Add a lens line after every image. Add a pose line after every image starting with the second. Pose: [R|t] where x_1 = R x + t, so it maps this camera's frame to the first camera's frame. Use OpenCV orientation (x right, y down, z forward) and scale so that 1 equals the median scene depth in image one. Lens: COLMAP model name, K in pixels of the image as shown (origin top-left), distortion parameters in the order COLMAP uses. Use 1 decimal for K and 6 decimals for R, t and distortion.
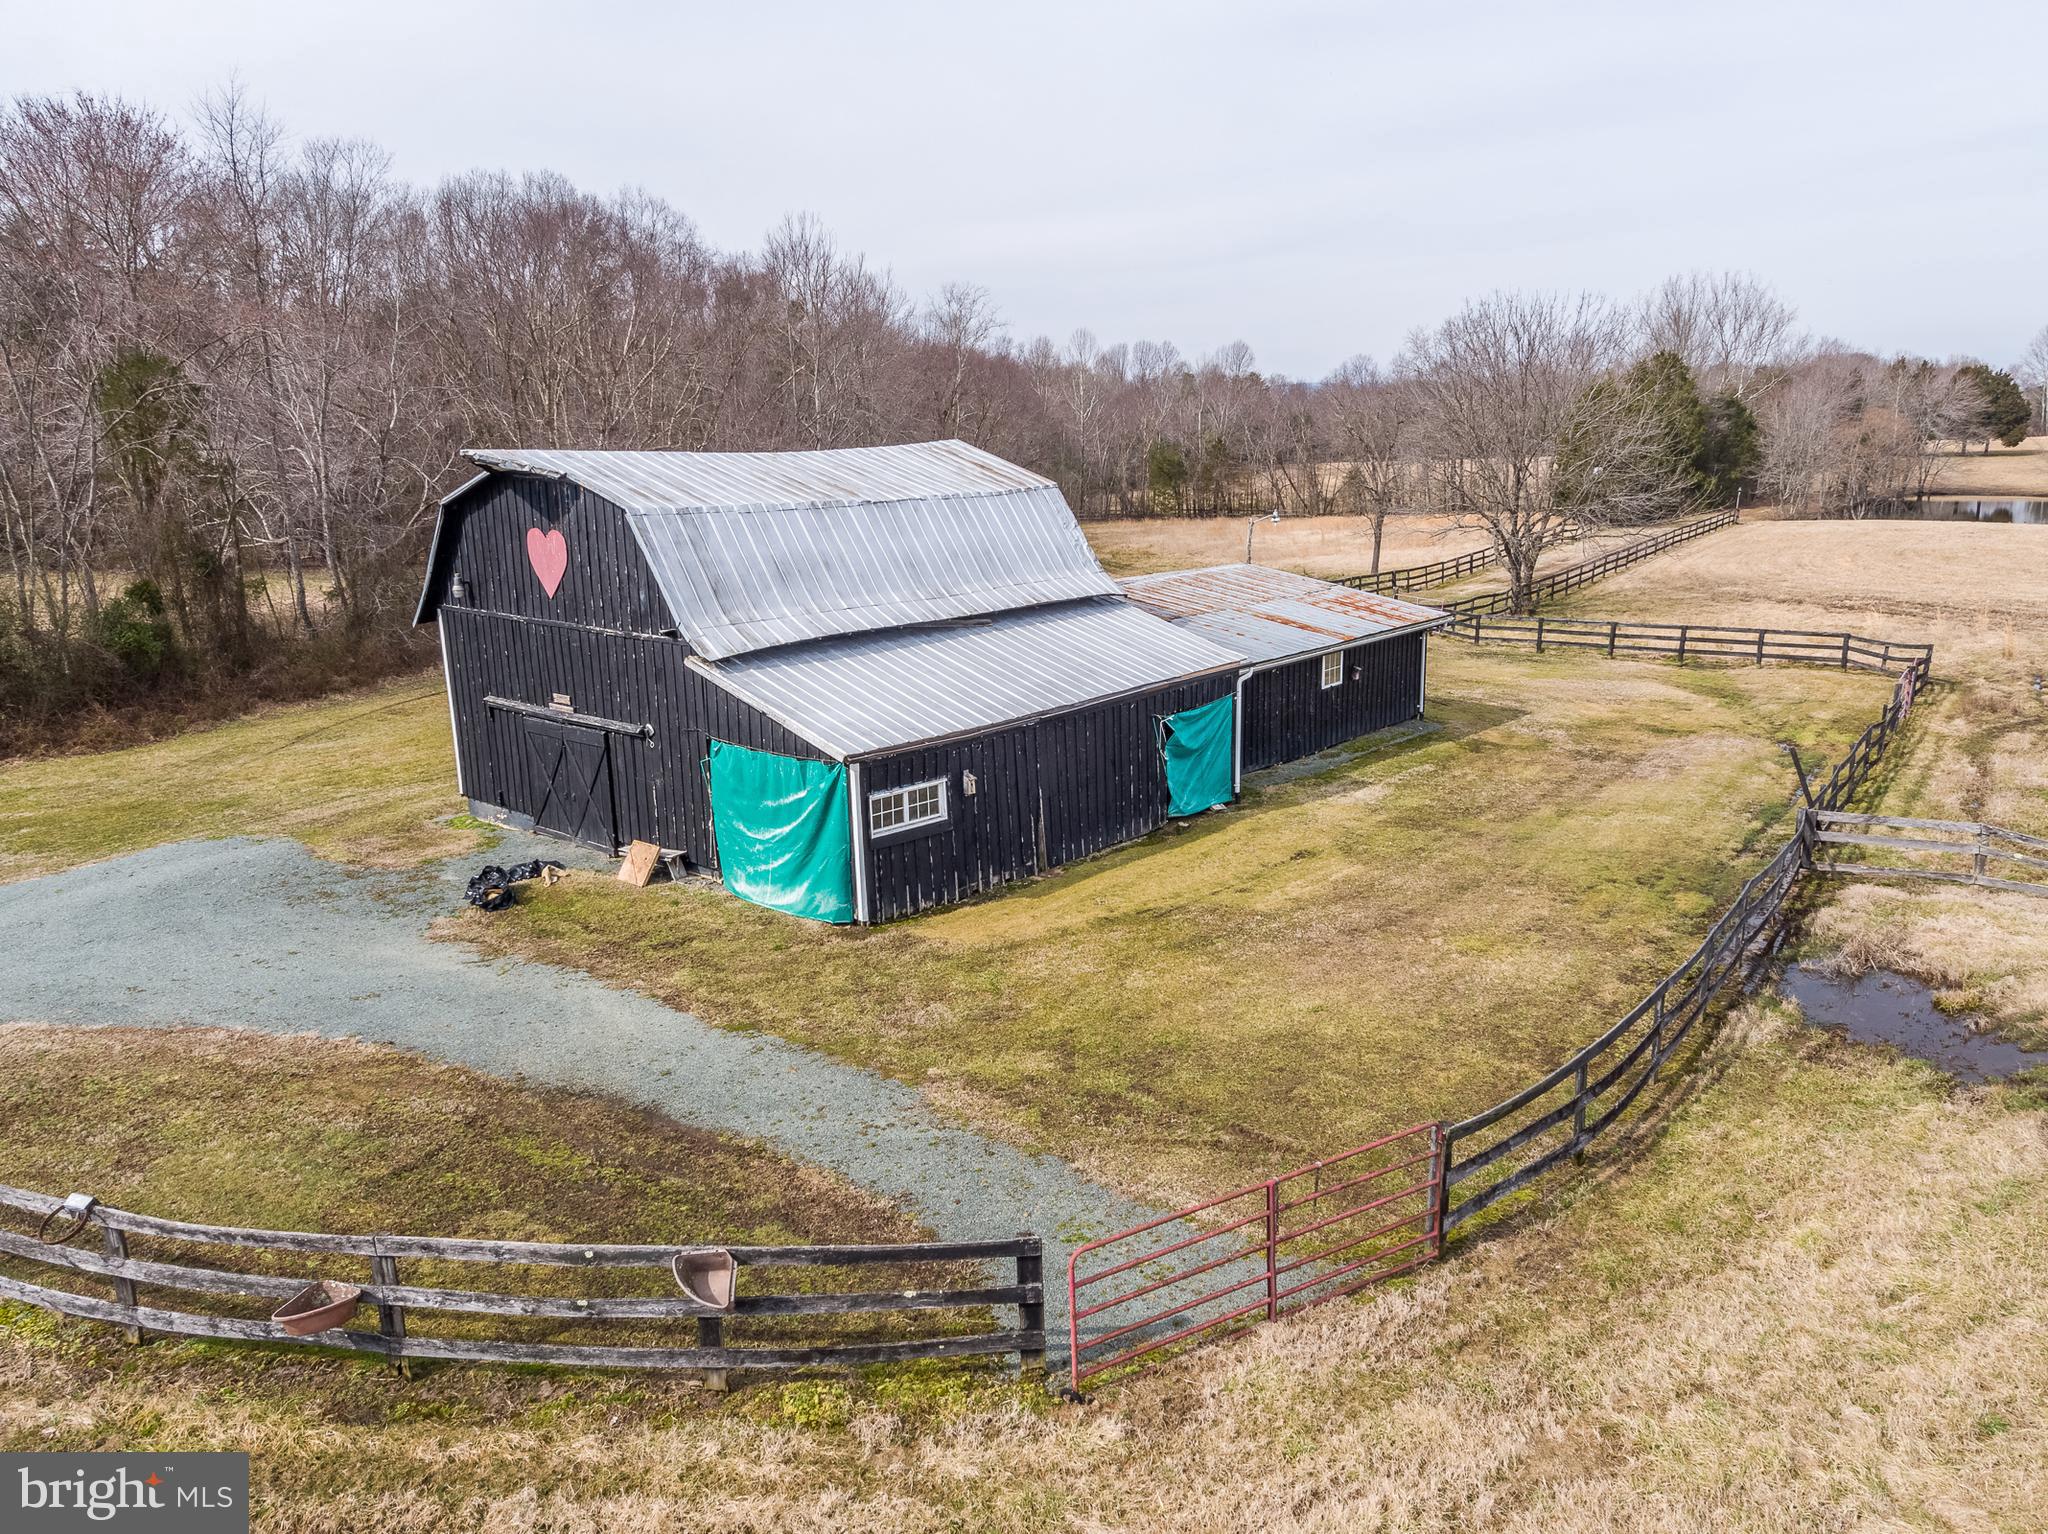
lens RADIAL K [[1469.9, 0, 1024.0], [0, 1469.9, 767.0], [0, 0, 1]] dist [0.004654, 0.006110]
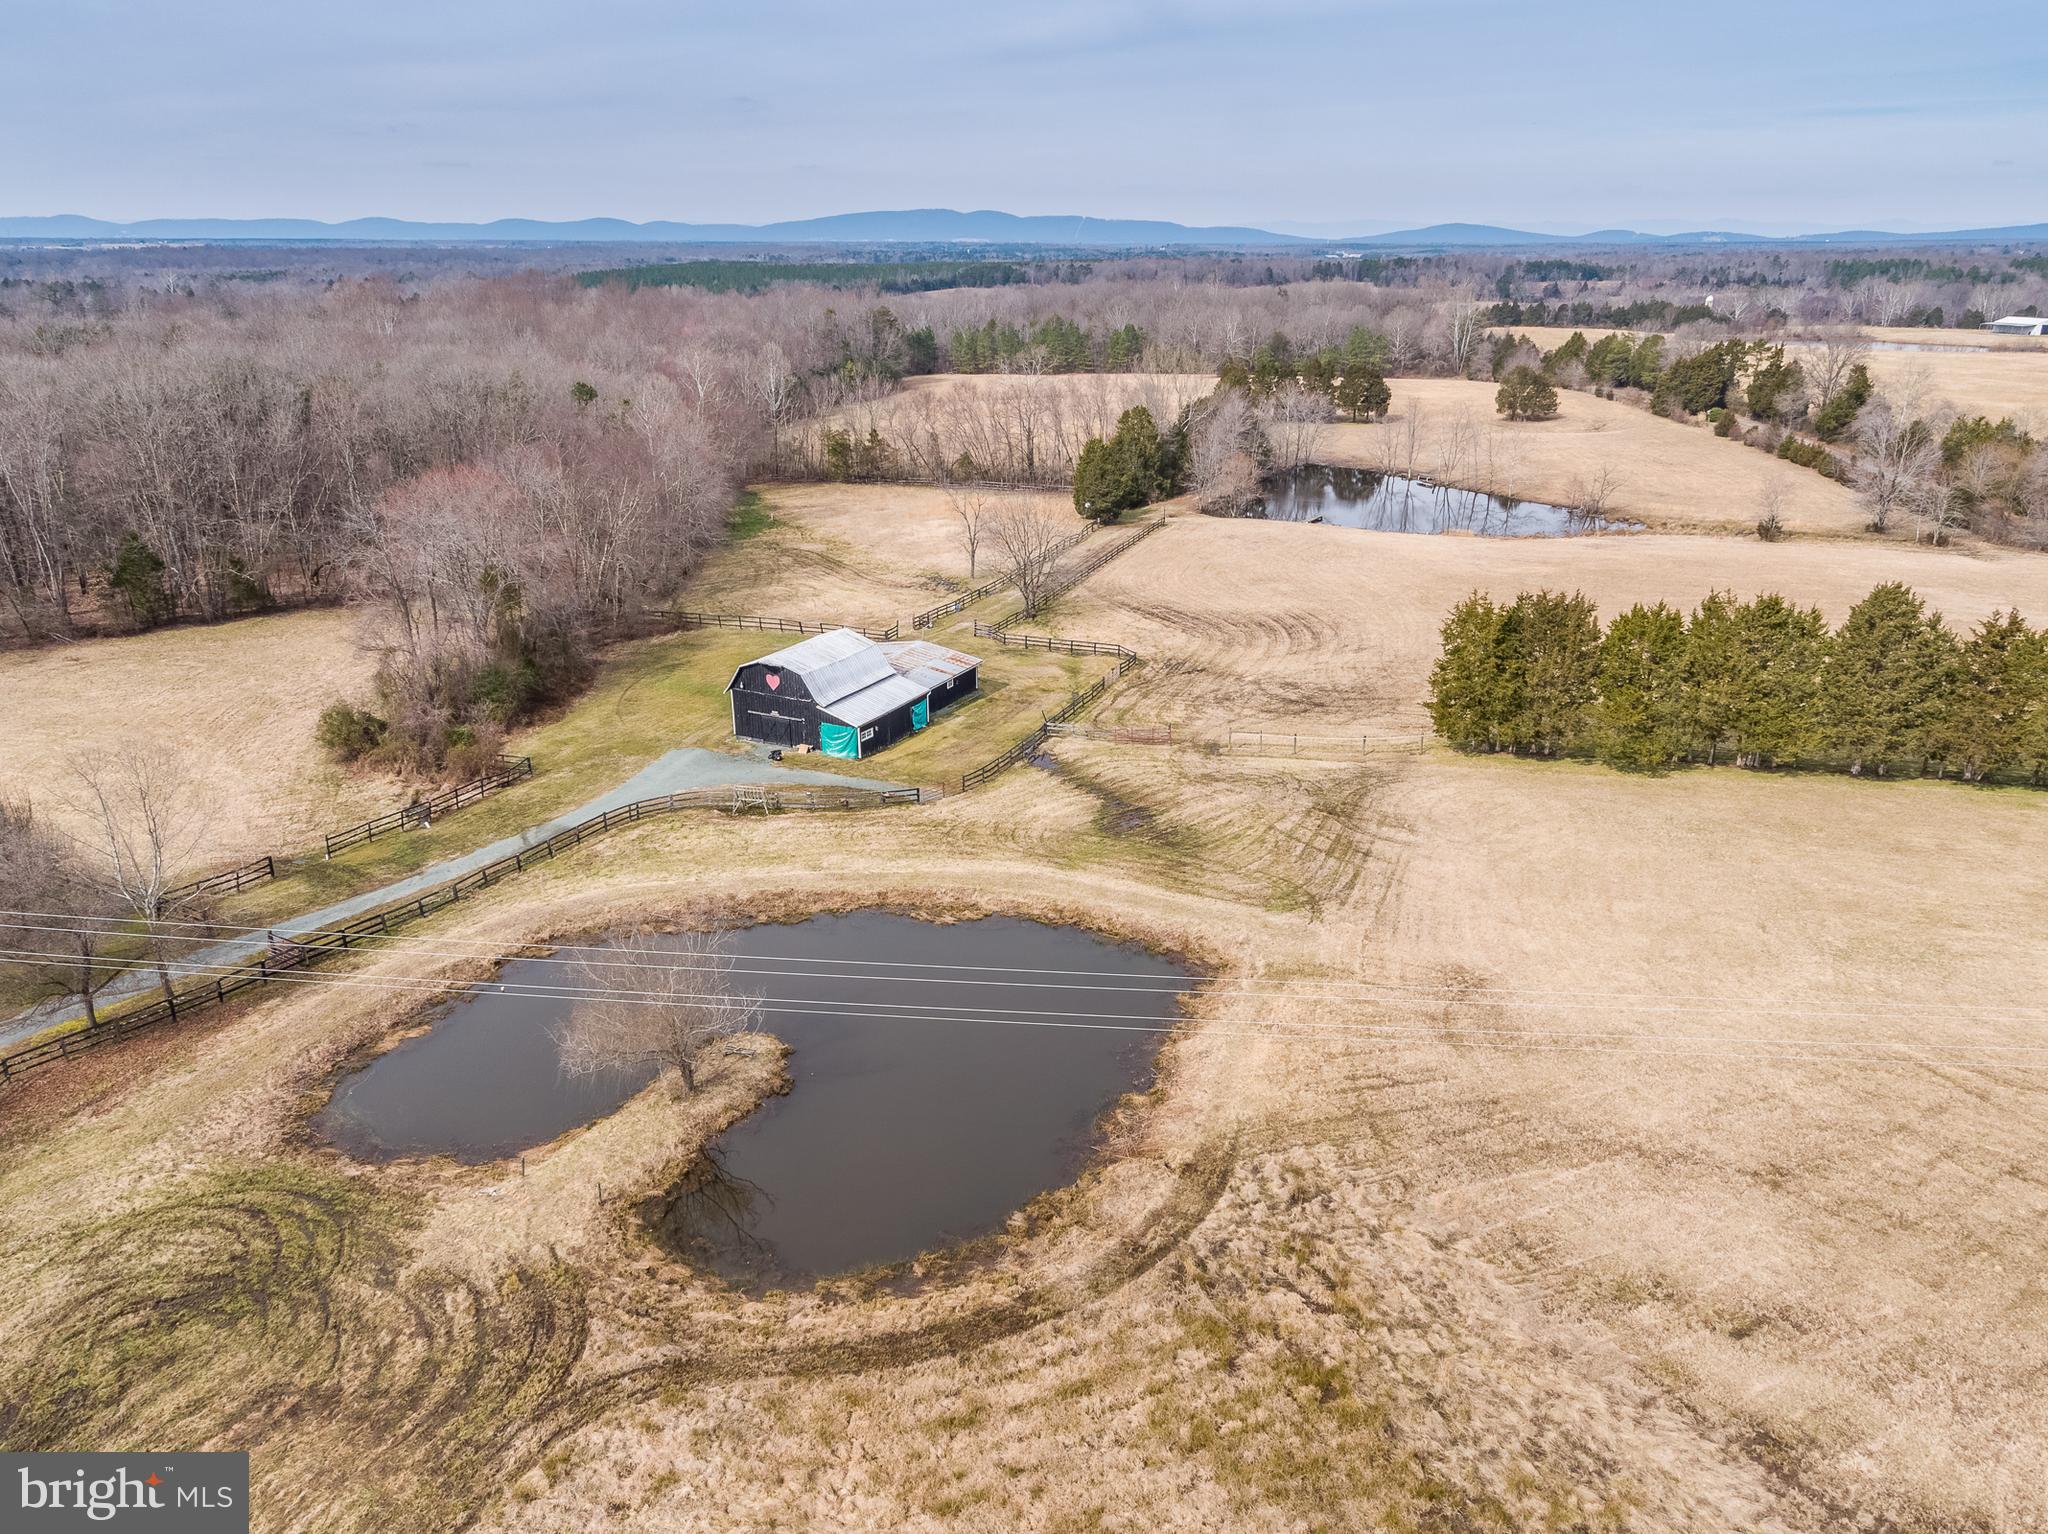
lens RADIAL K [[1469.9, 0, 1024.0], [0, 1469.9, 767.0], [0, 0, 1]] dist [0.004654, 0.006110]
pose [[0.969273, -0.067642, 0.236506, -0.646676], [0.041239, 0.992525, 0.114859, -0.358071], [-0.242508, -0.101576, 0.964817, -3.418446]]
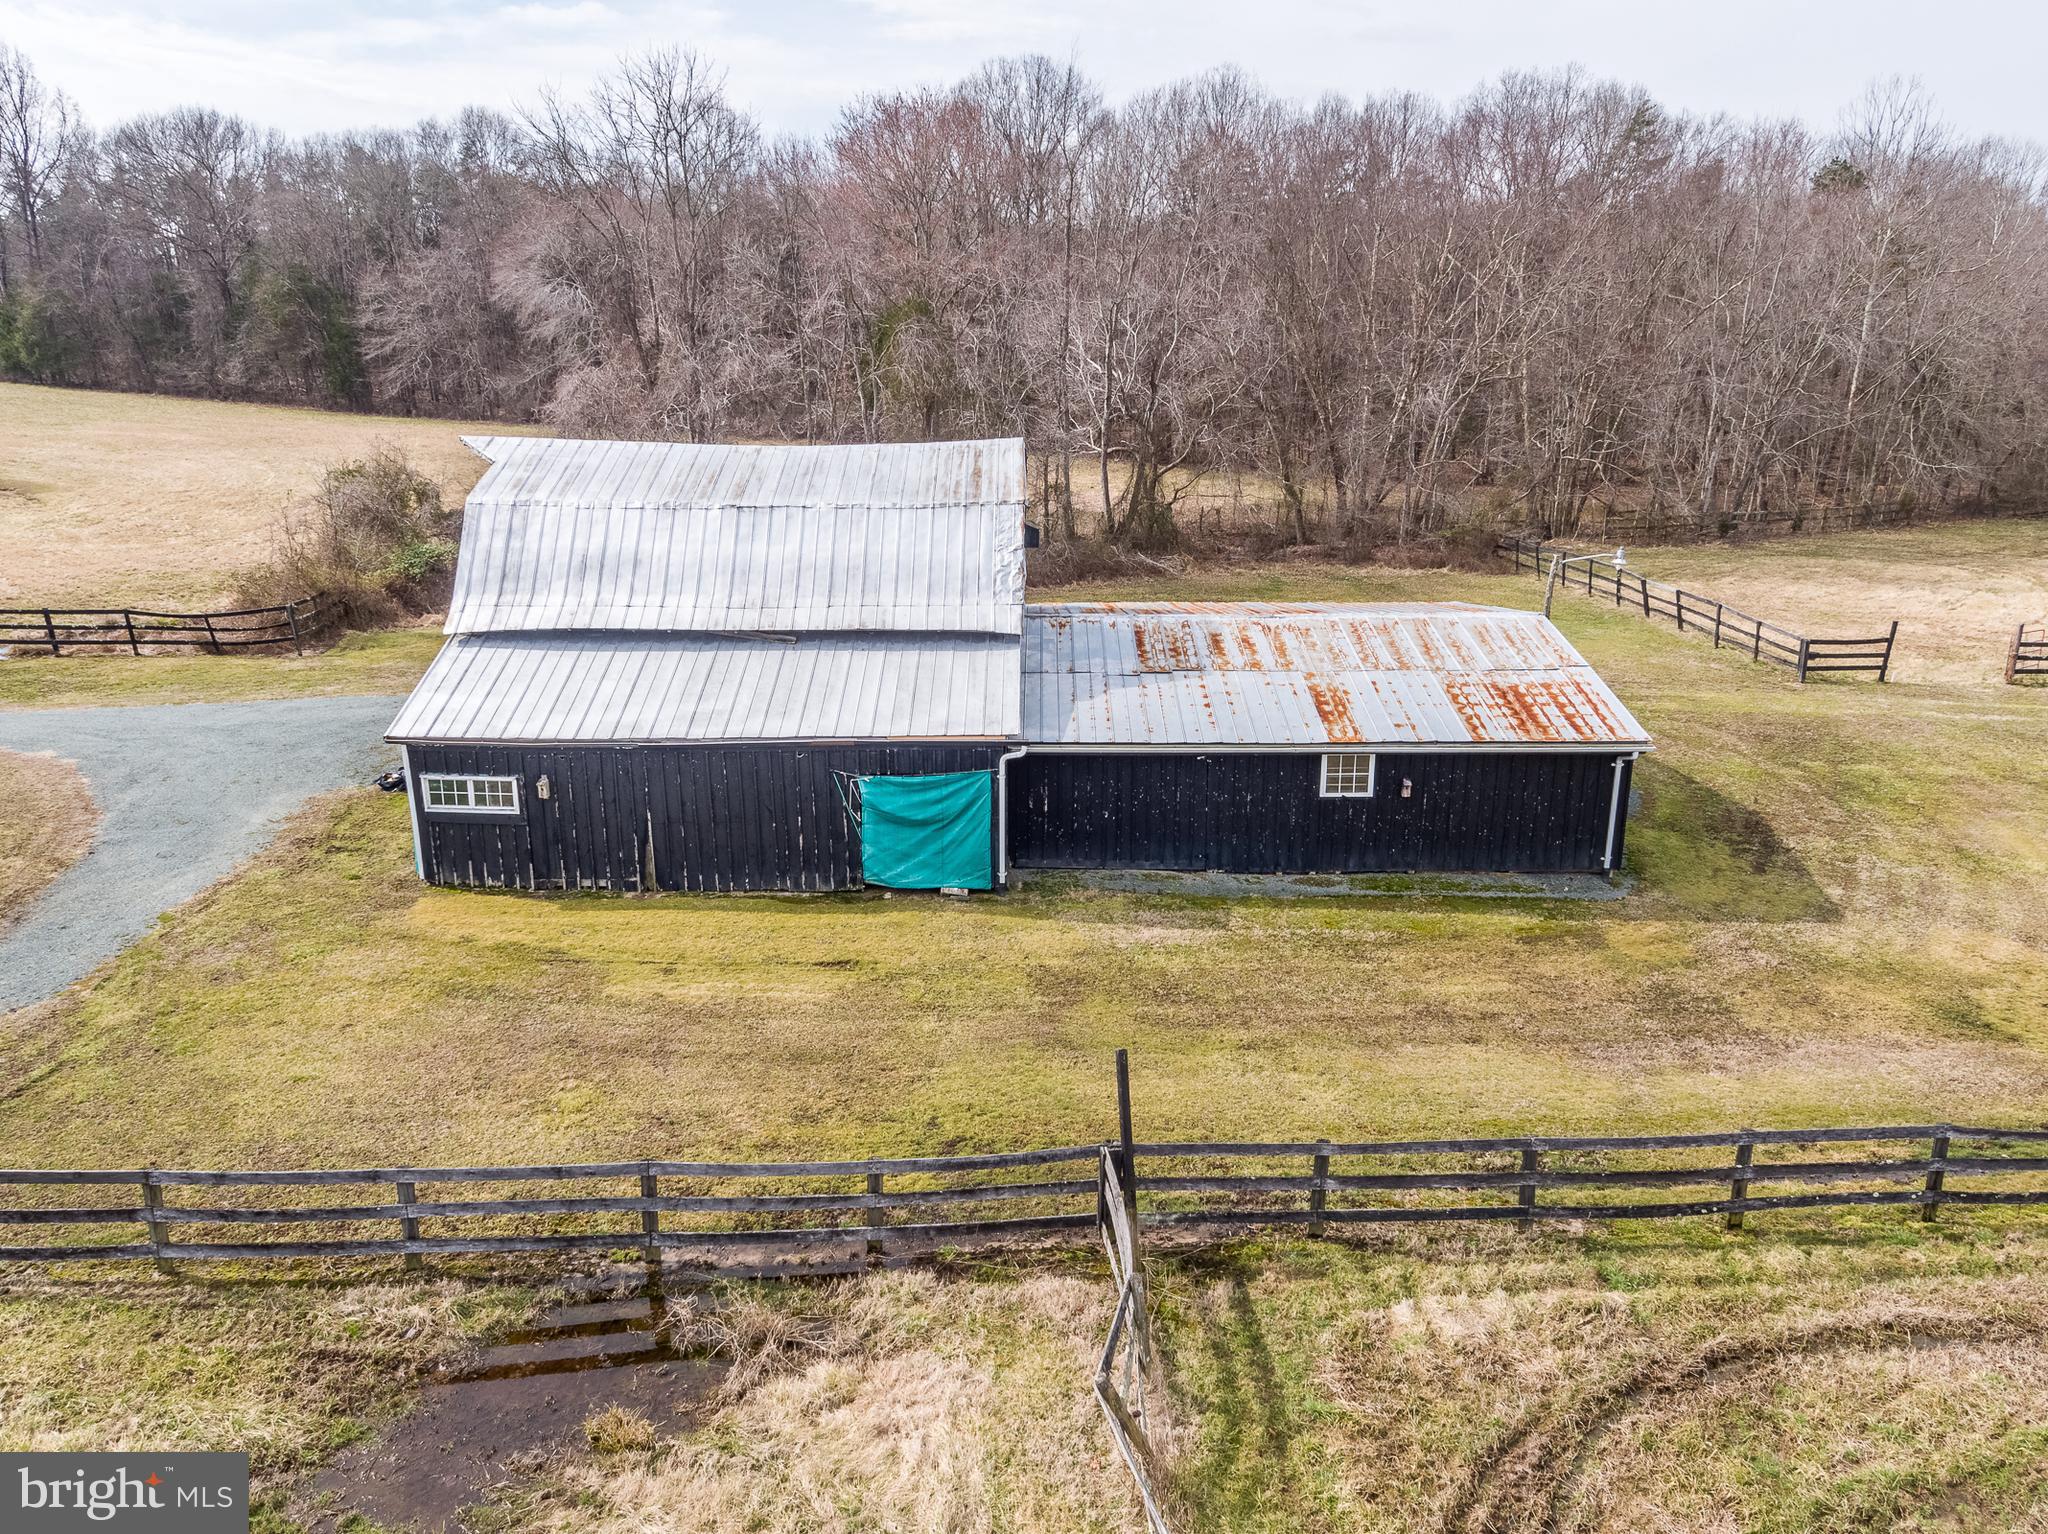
lens RADIAL K [[1469.9, 0, 1024.0], [0, 1469.9, 767.0], [0, 0, 1]] dist [0.004654, 0.006110]
pose [[0.648595, 0.237588, -0.723102, 0.847479], [-0.182383, 0.970868, 0.155406, -0.206335], [0.738959, 0.031086, 0.673033, 0.469674]]
